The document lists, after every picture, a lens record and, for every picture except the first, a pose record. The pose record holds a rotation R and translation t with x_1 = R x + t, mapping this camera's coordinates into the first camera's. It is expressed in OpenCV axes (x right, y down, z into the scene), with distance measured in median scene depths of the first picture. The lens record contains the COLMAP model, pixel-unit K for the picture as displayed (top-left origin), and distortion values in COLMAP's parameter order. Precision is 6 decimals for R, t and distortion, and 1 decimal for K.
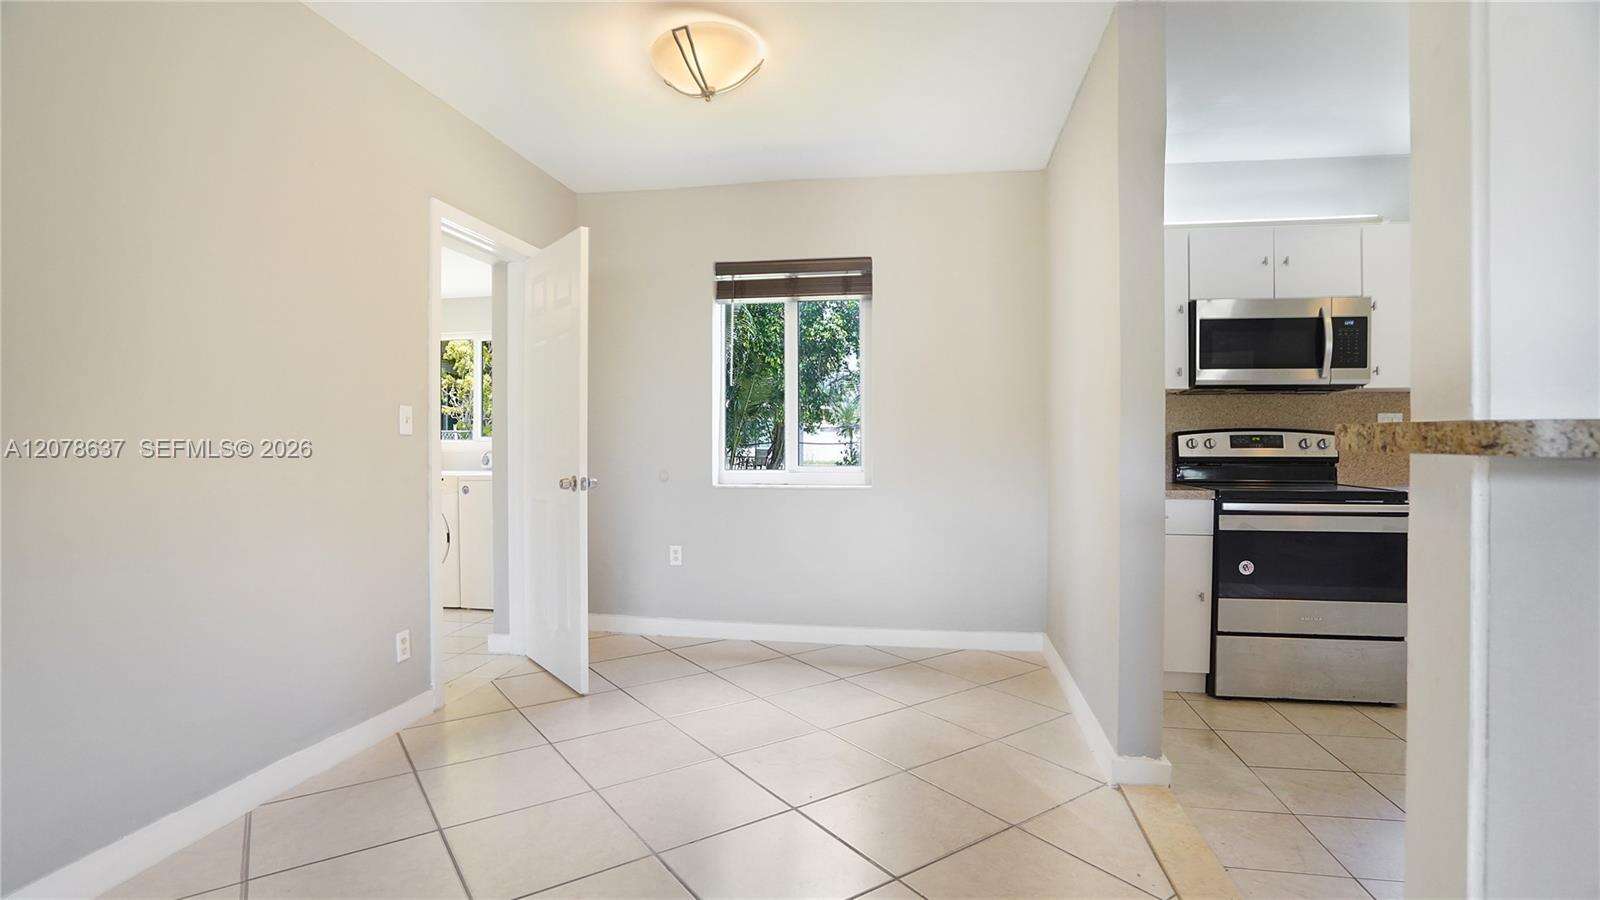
lens RADIAL K [[759.3, 0, 803.9], [0, 759.3, 445.8], [0, 0, 1]] dist [-0.033857, 0.001483]
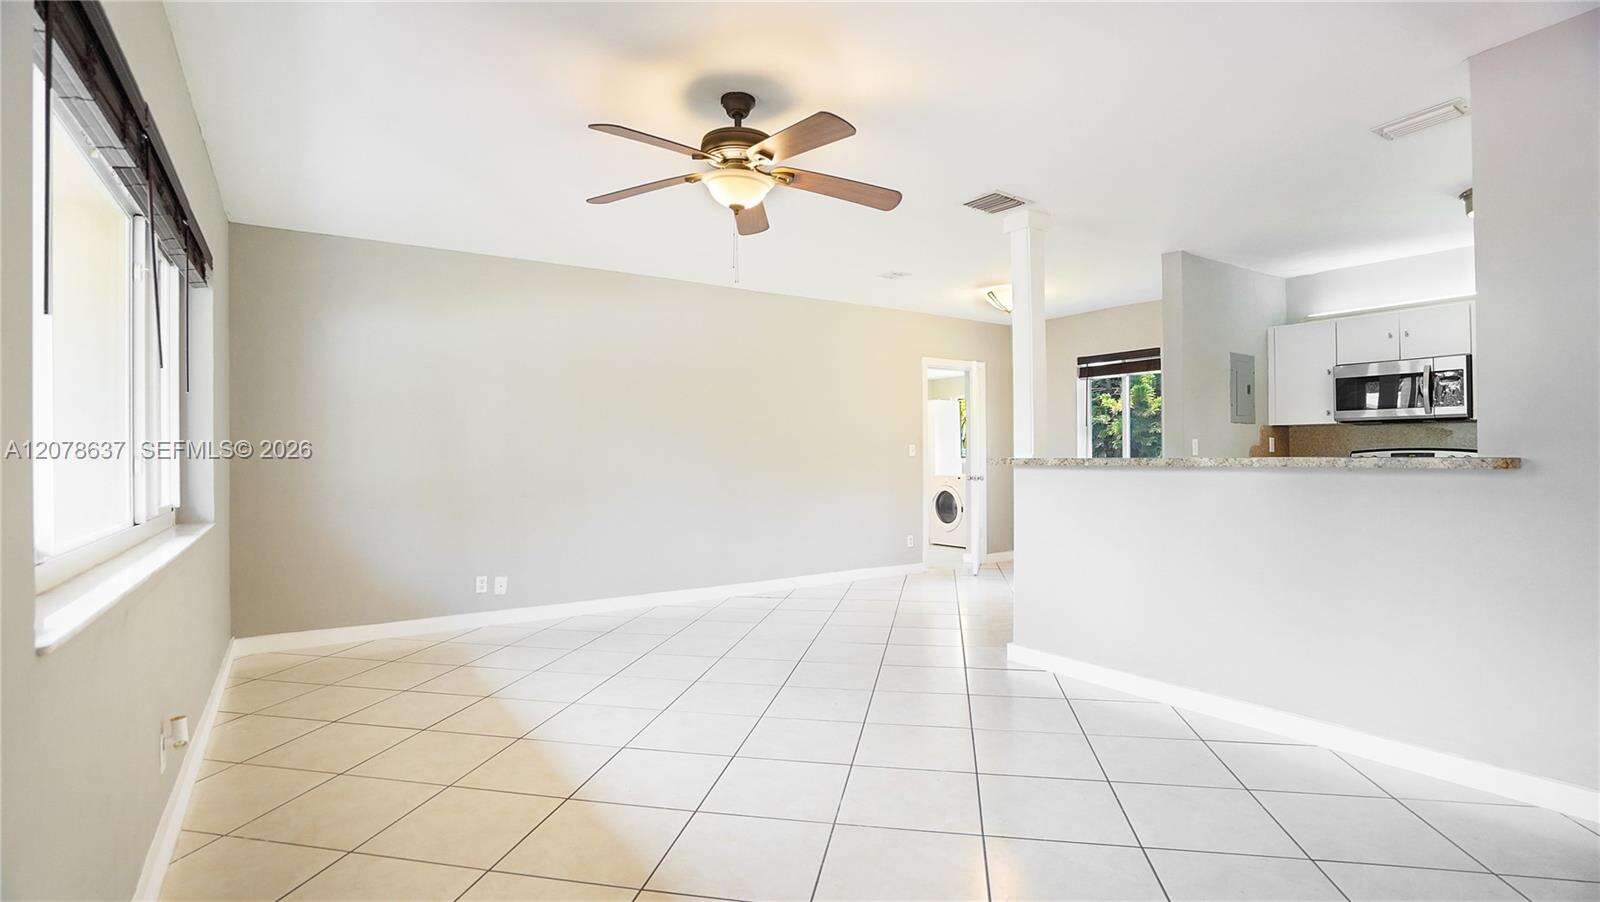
lens RADIAL K [[761.5, 0, 803.4], [0, 761.5, 447.1], [0, 0, 1]] dist [-0.030207, 0.008723]
pose [[0.692175, -0.012445, -0.721623, 0.872884], [-0.001903, 0.999816, -0.019068, 0.003141], [0.721727, 0.014572, 0.692024, -0.840607]]
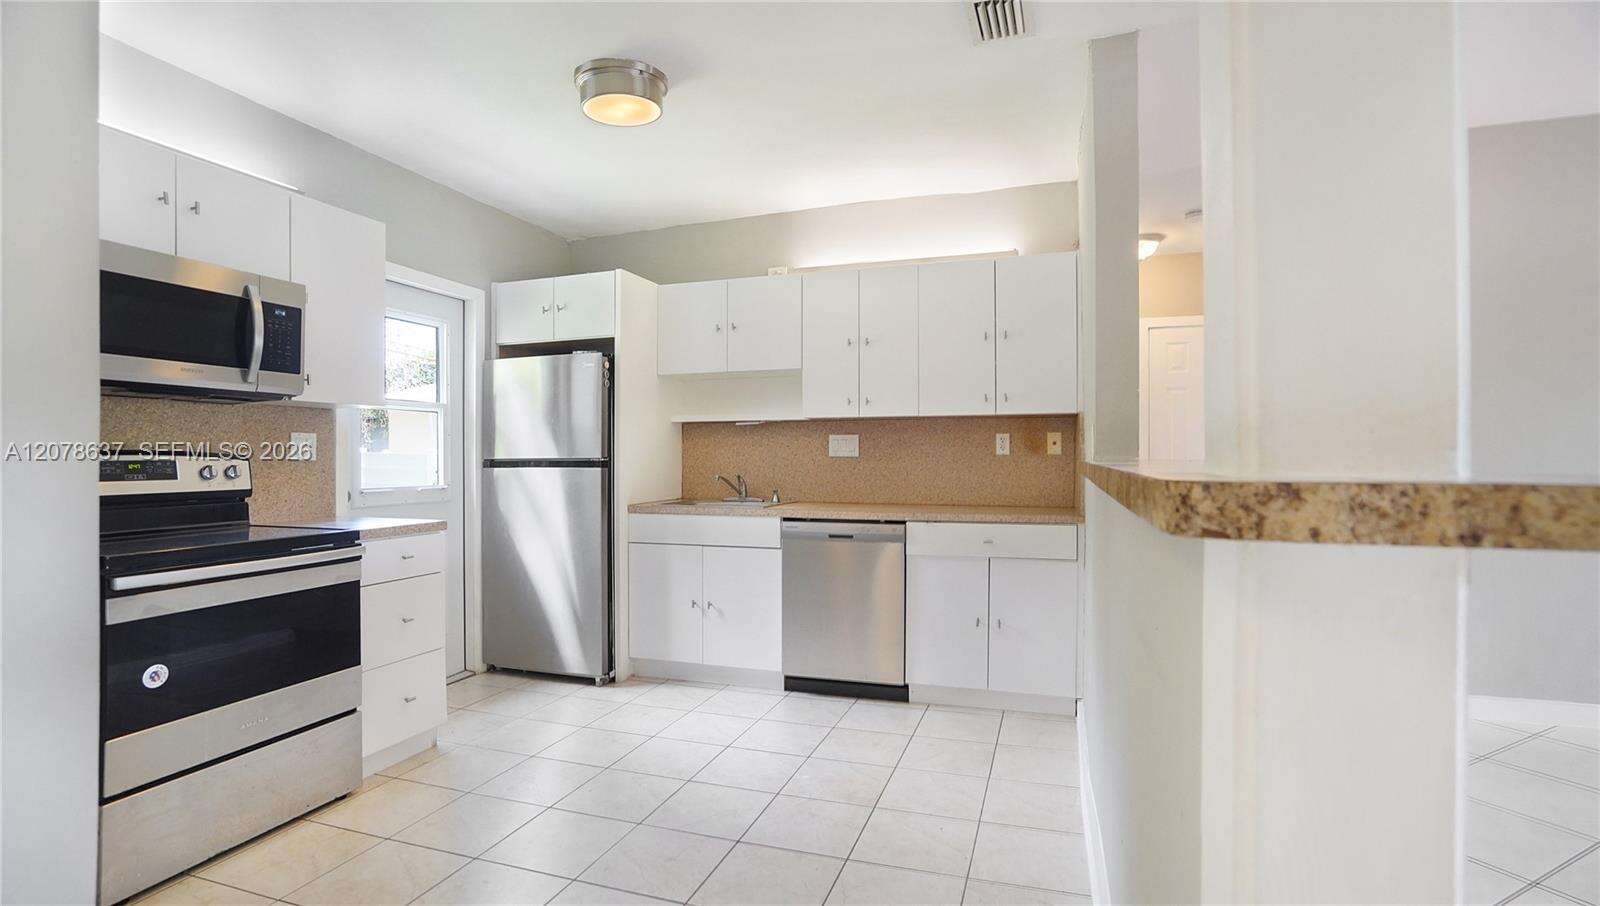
lens RADIAL K [[761.5, 0, 776.8], [0, 761.5, 452.2], [0, 0, 1]] dist [-0.030207, 0.008723]
pose [[0.188292, 0.003867, 0.982106, 0.070283], [0.009760, 0.999935, -0.005809, -0.013193], [-0.982065, 0.010680, 0.188242, 0.344169]]
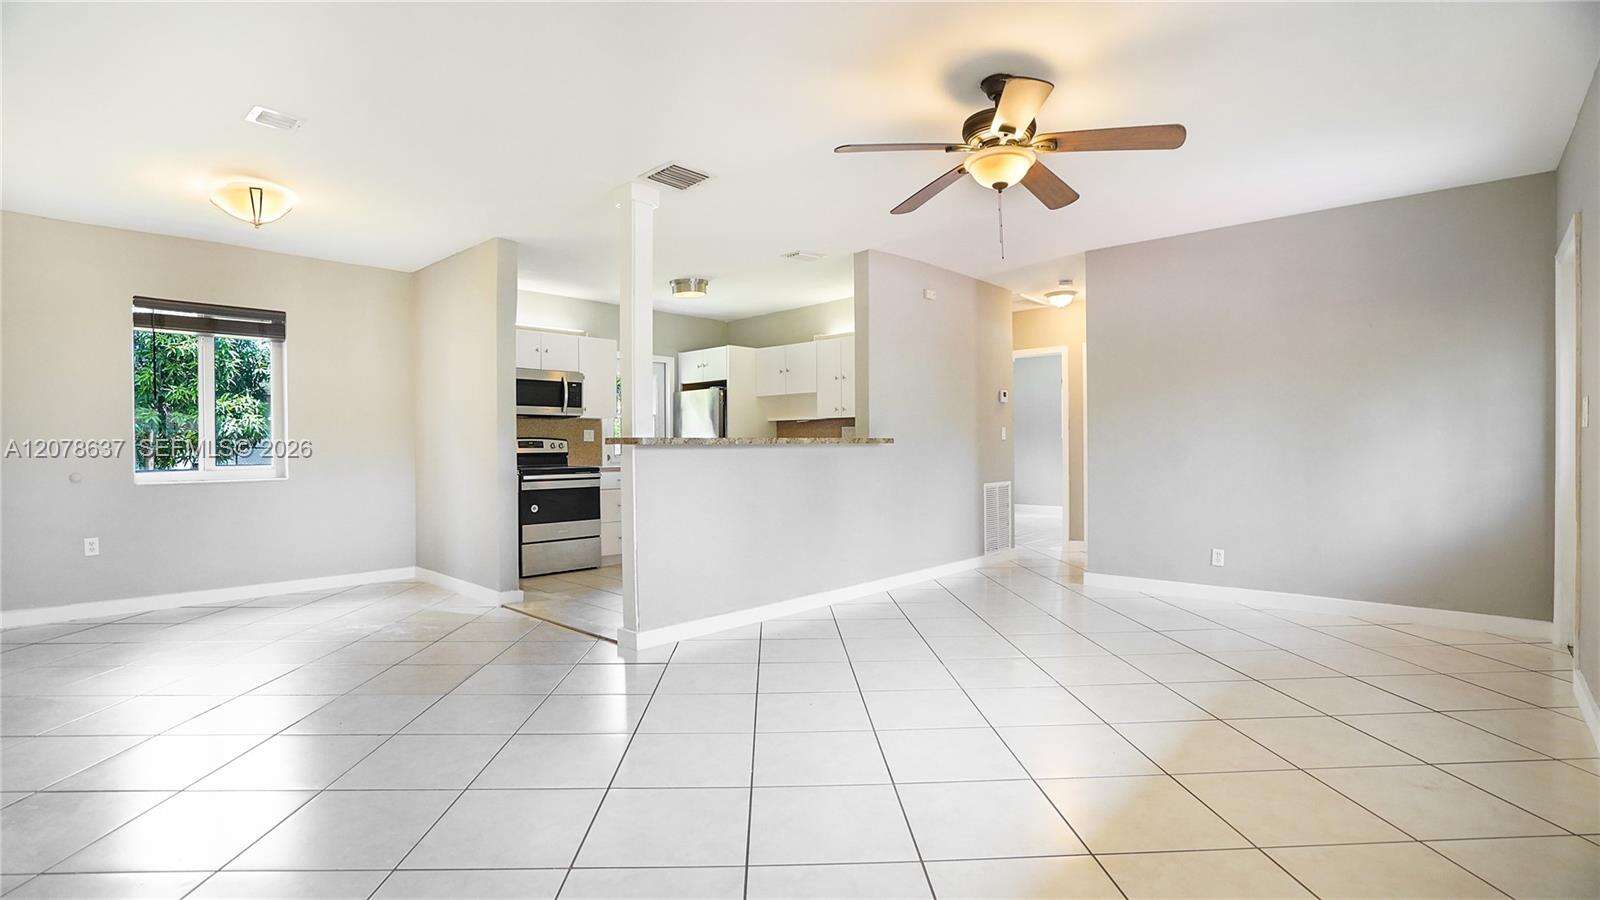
lens RADIAL K [[754.7, 0, 802.0], [0, 754.7, 450.8], [0, 0, 1]] dist [-0.044205, 0.008895]
pose [[0.551553, -0.009991, 0.834080, -0.602546], [0.015010, 0.999885, 0.002052, 0.016877], [-0.834005, 0.011388, 0.551640, -0.610258]]
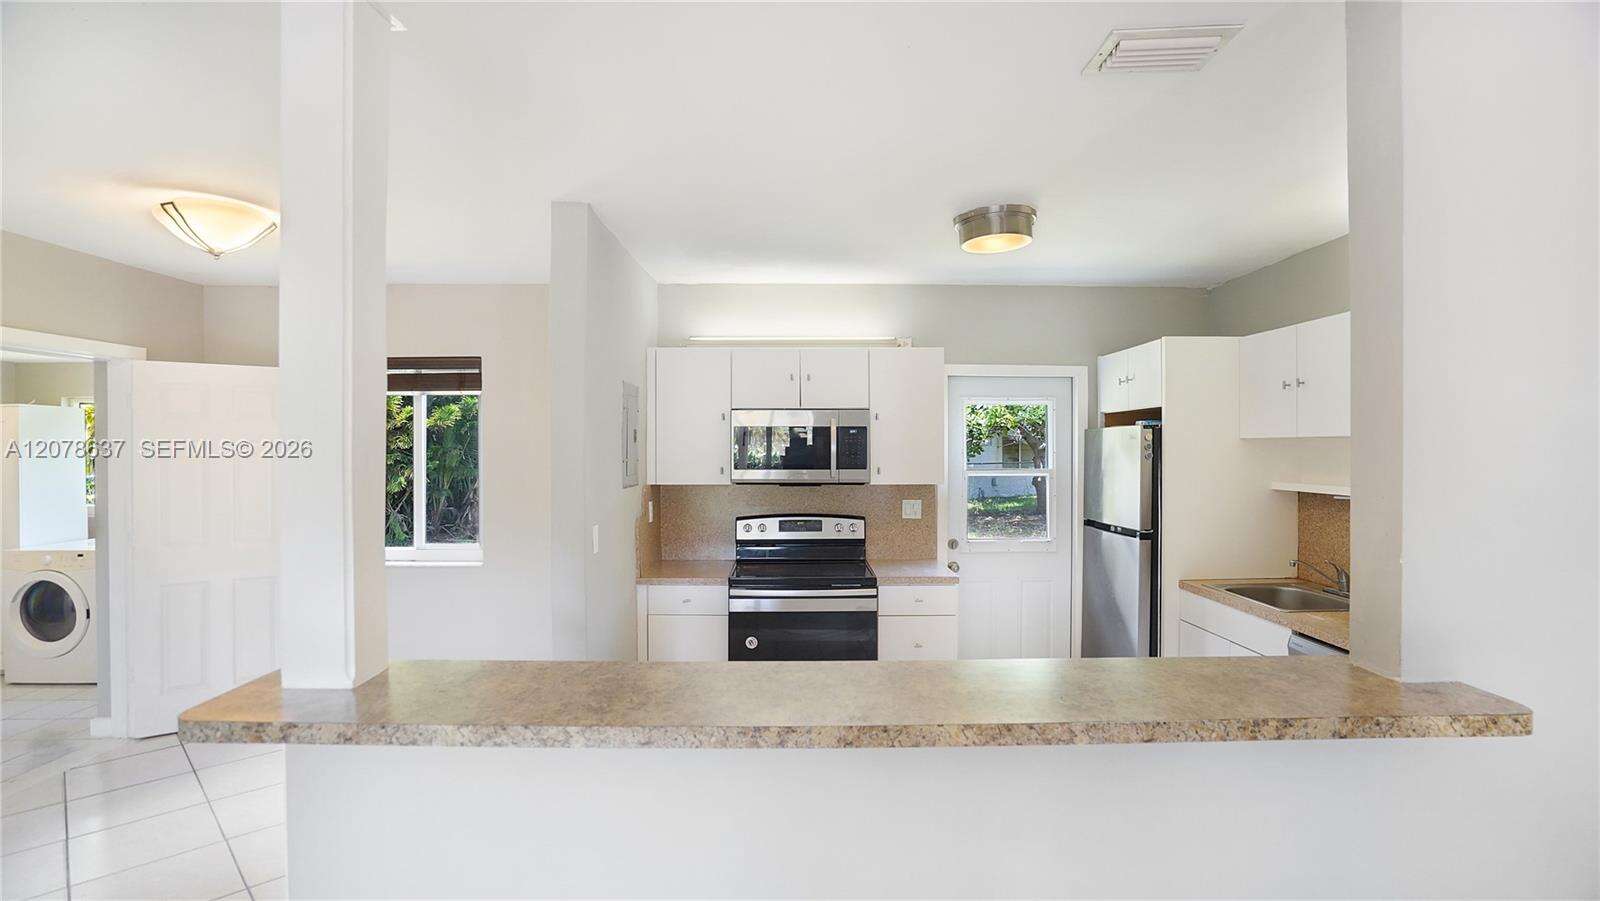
lens RADIAL K [[754.7, 0, 799.3], [0, 754.7, 442.5], [0, 0, 1]] dist [-0.044205, 0.008895]
pose [[0.985703, -0.002839, 0.168467, 0.424740], [0.005096, 0.999903, -0.012967, -0.127304], [-0.168413, 0.013641, 0.985622, -0.174491]]
